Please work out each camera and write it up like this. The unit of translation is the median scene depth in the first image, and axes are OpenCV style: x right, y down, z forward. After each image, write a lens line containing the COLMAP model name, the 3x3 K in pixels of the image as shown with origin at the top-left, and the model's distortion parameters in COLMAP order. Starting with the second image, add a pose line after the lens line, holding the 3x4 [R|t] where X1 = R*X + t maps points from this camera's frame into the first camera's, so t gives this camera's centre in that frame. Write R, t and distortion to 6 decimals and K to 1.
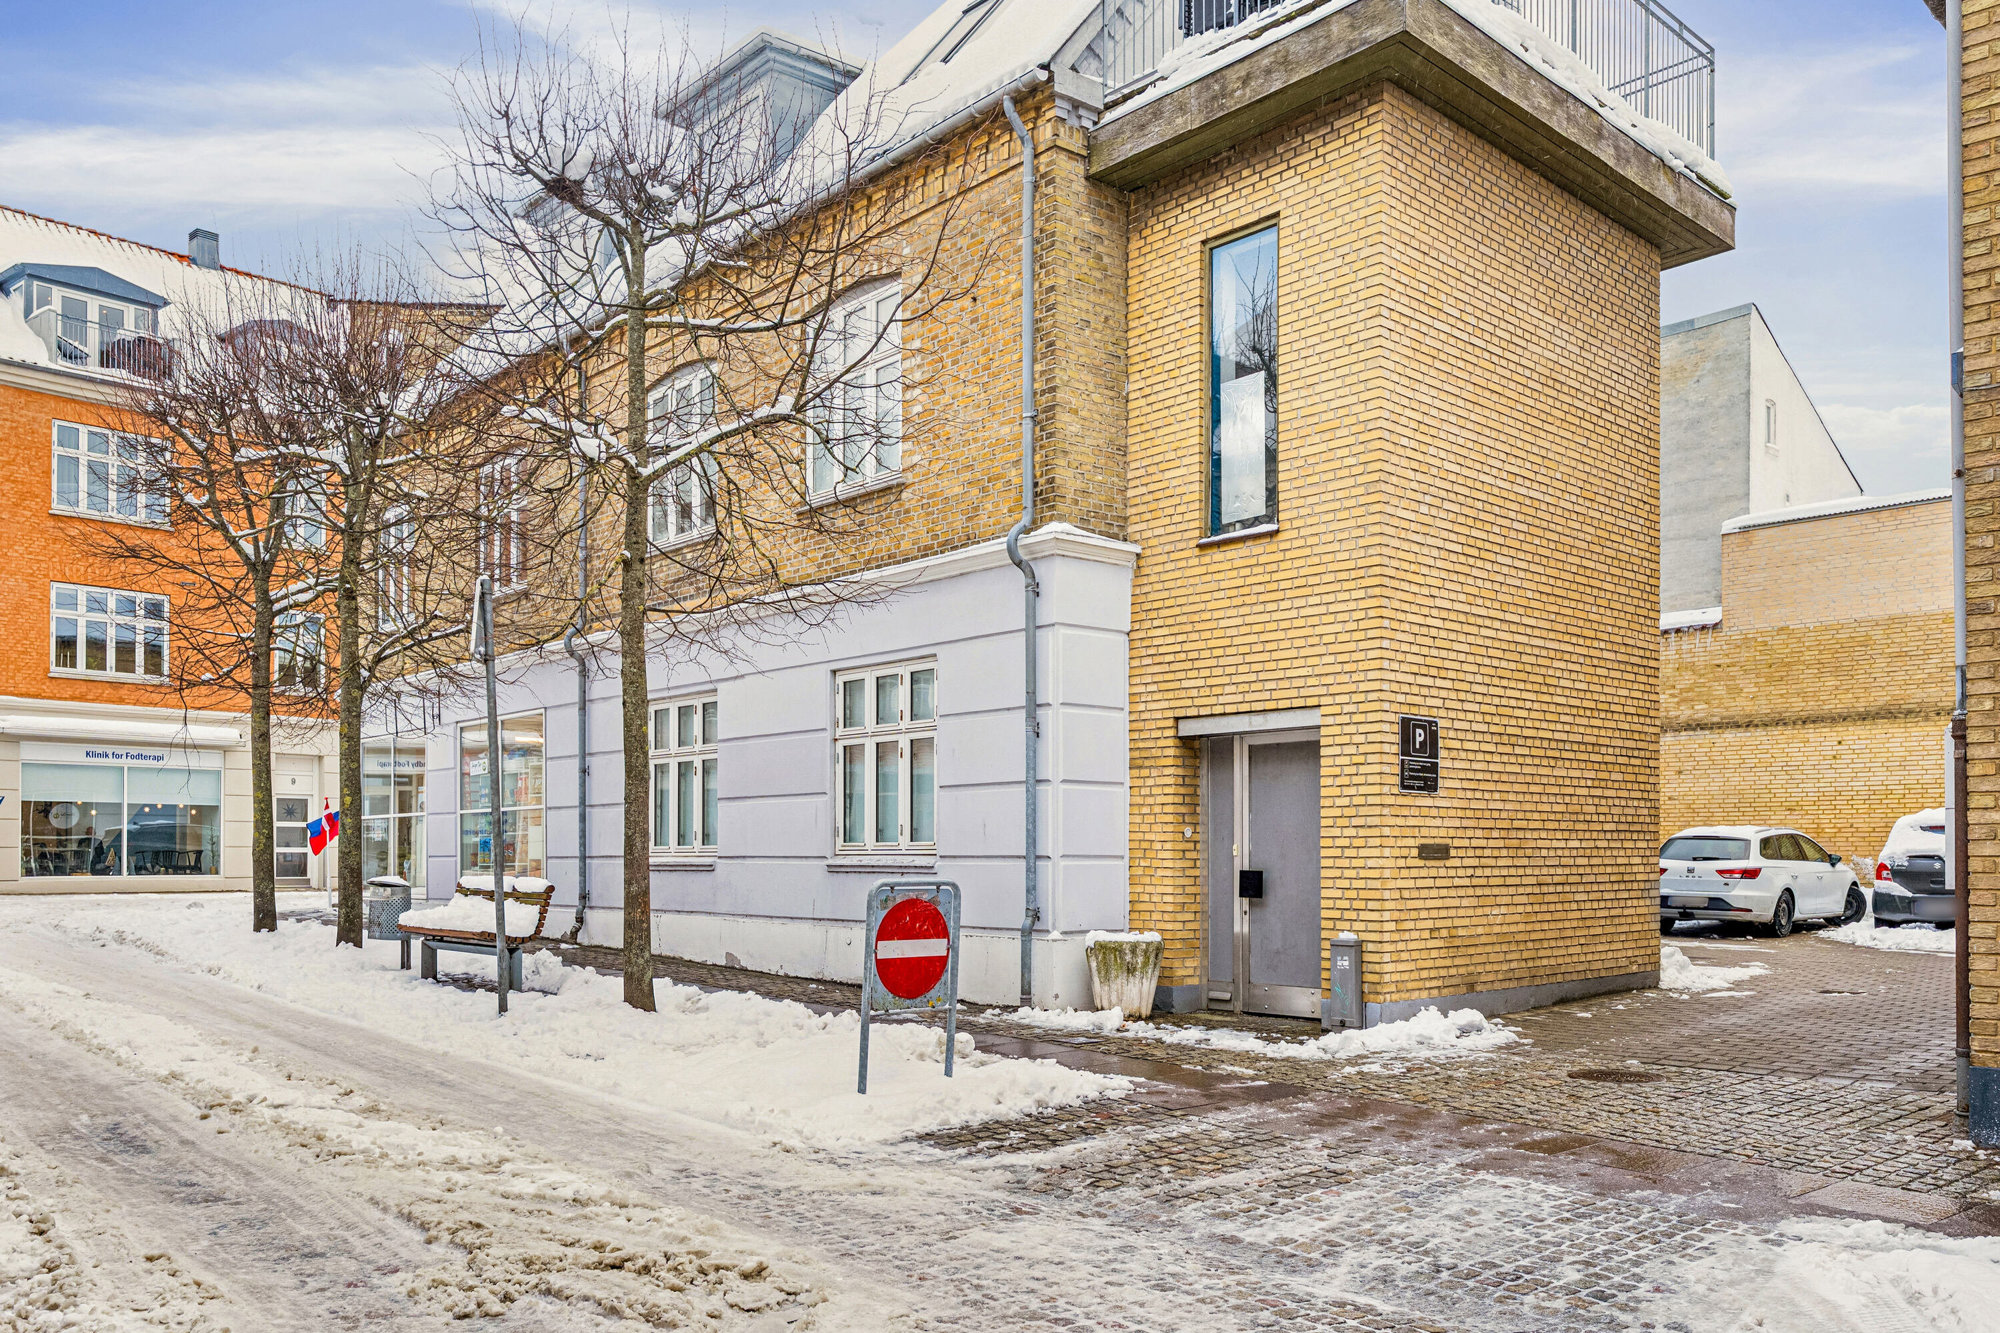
lens RADIAL K [[1532.7, 0, 1046.7], [0, 1532.7, 843.6], [0, 0, 1]] dist [-0.010435, -0.002409]
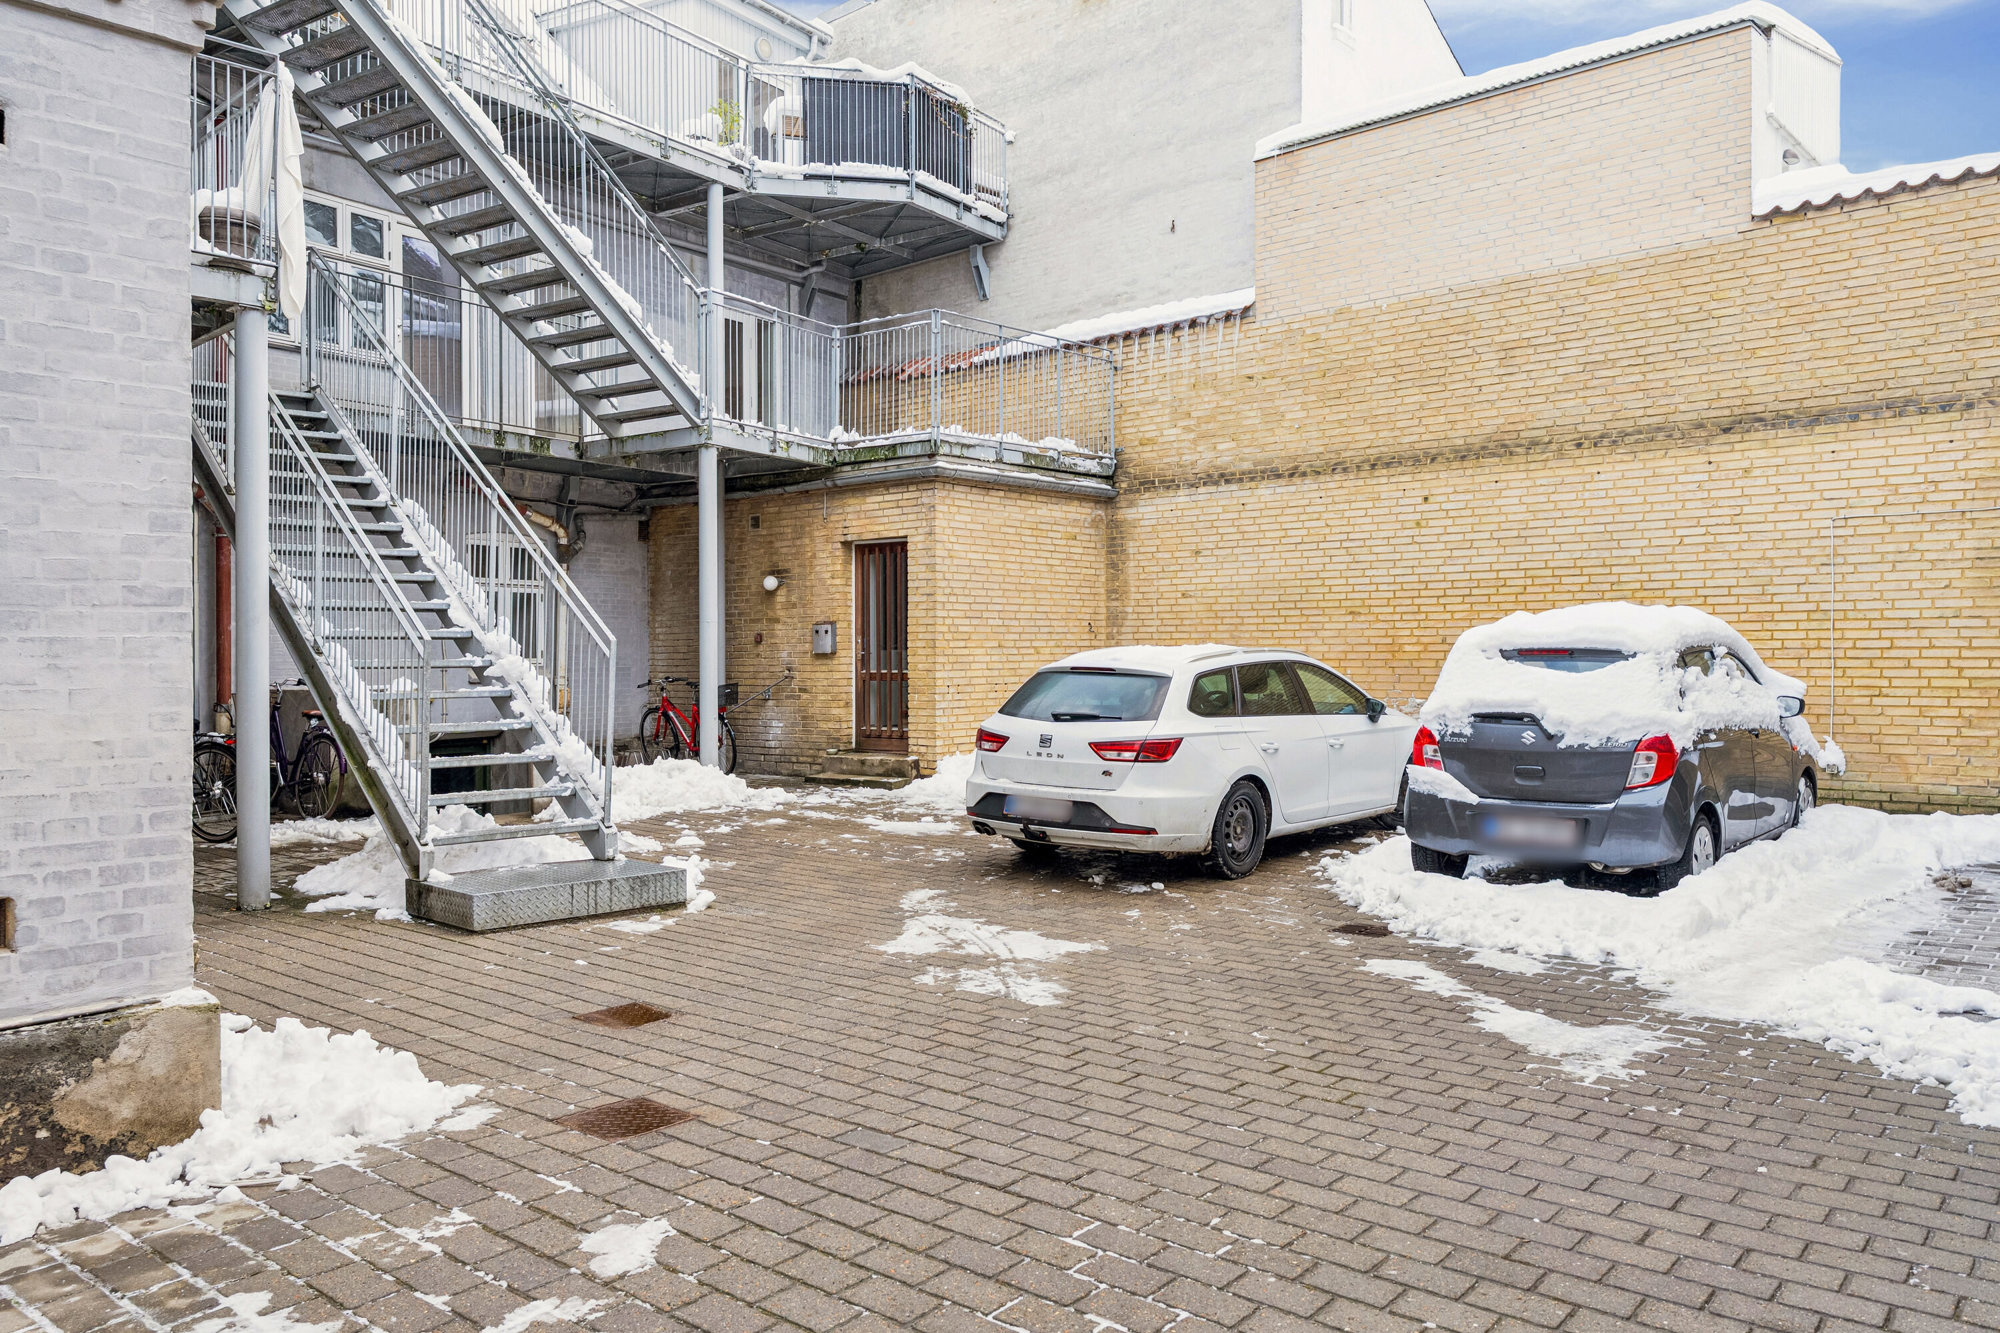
lens RADIAL K [[1441.4, 0, 997.1], [0, 1441.4, 666.3], [0, 0, 1]] dist [-0.001867, -0.000744]
pose [[0.995440, -0.003367, 0.095332, 0.352314], [0.001856, 0.999871, 0.015935, -0.012562], [-0.095374, -0.015686, 0.995318, 0.539149]]
